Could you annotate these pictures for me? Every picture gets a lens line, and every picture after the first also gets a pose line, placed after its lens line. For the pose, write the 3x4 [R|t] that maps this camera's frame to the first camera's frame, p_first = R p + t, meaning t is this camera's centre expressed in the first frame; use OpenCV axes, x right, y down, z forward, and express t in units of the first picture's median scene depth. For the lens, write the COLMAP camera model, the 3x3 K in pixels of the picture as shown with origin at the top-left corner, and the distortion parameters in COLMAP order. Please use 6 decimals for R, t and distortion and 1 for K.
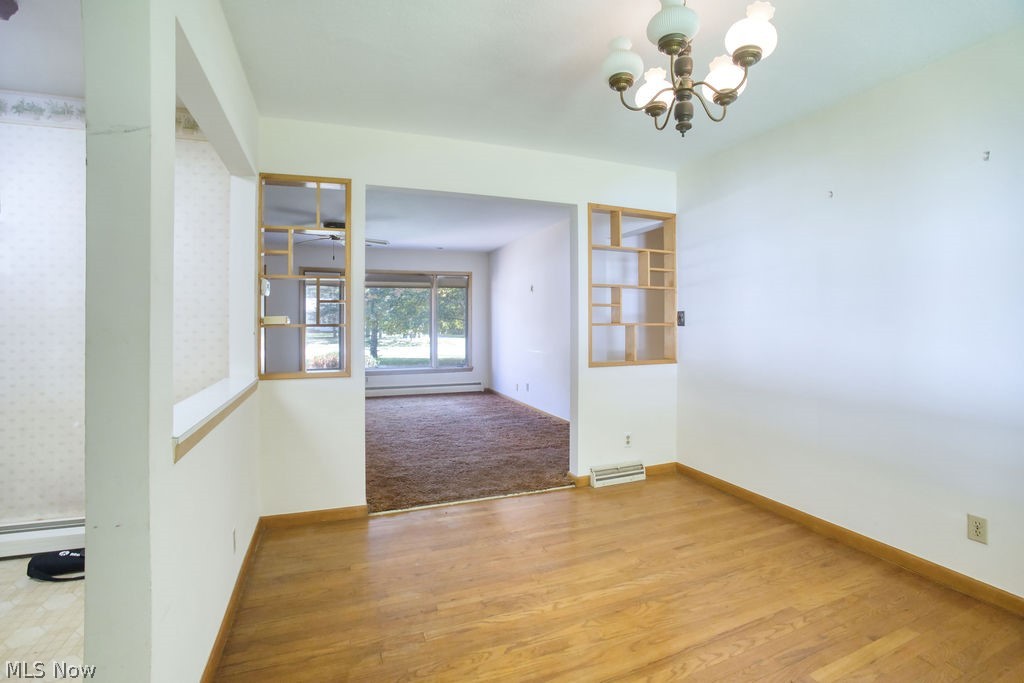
lens RADIAL K [[455.8, 0, 512.0], [0, 455.8, 341.5], [0, 0, 1]] dist [-0.136043, 0.037714]
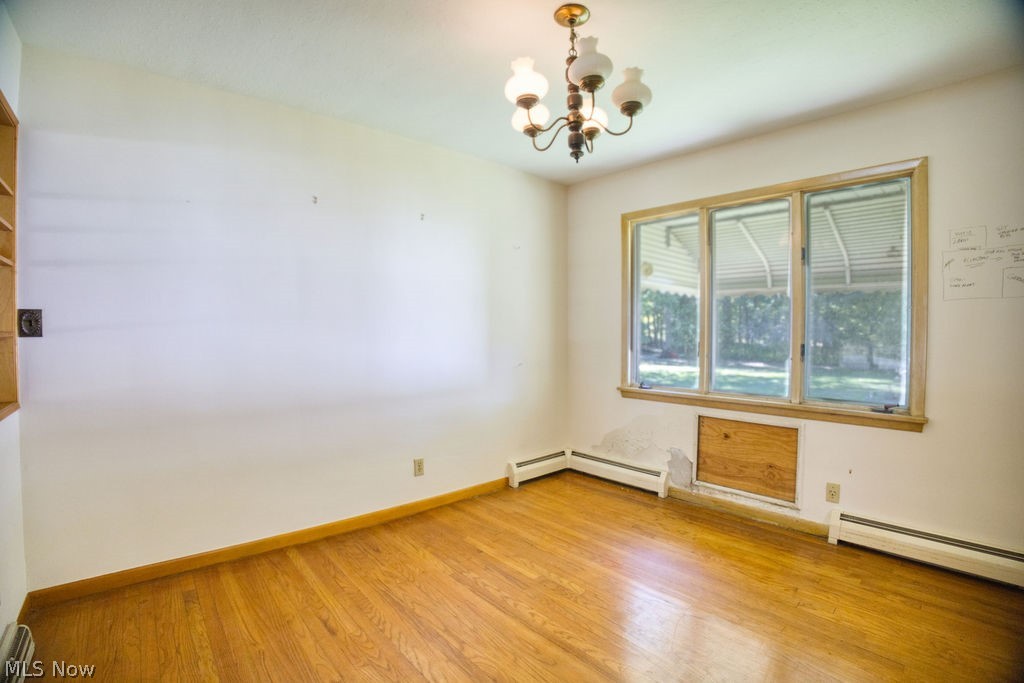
lens RADIAL K [[455.8, 0, 512.0], [0, 455.8, 341.5], [0, 0, 1]] dist [-0.136043, 0.037714]
pose [[-0.347699, -0.031067, 0.937092, -0.517797], [0.028595, 0.998635, 0.043717, -0.066129], [-0.937170, 0.041996, -0.346335, 1.222748]]
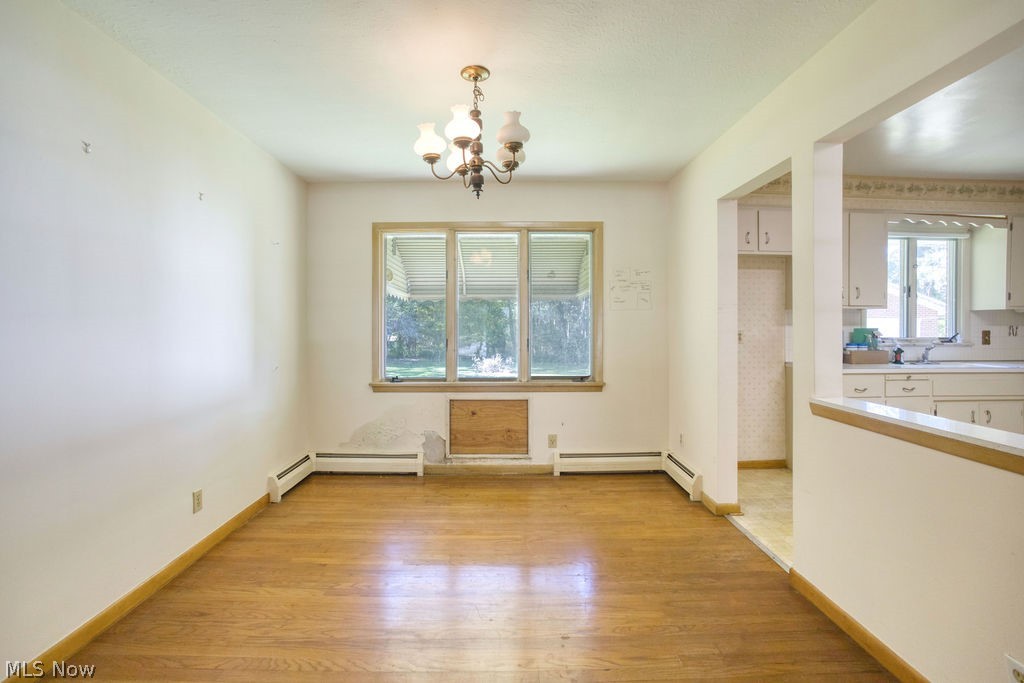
lens RADIAL K [[463.8, 0, 484.3], [0, 463.8, 326.9], [0, 0, 1]] dist [-0.091928, 0.040577]
pose [[-0.922772, -0.002343, 0.385339, -0.160616], [0.010912, 0.999422, 0.032208, -0.093867], [-0.385192, 0.033926, -0.922213, 1.875231]]
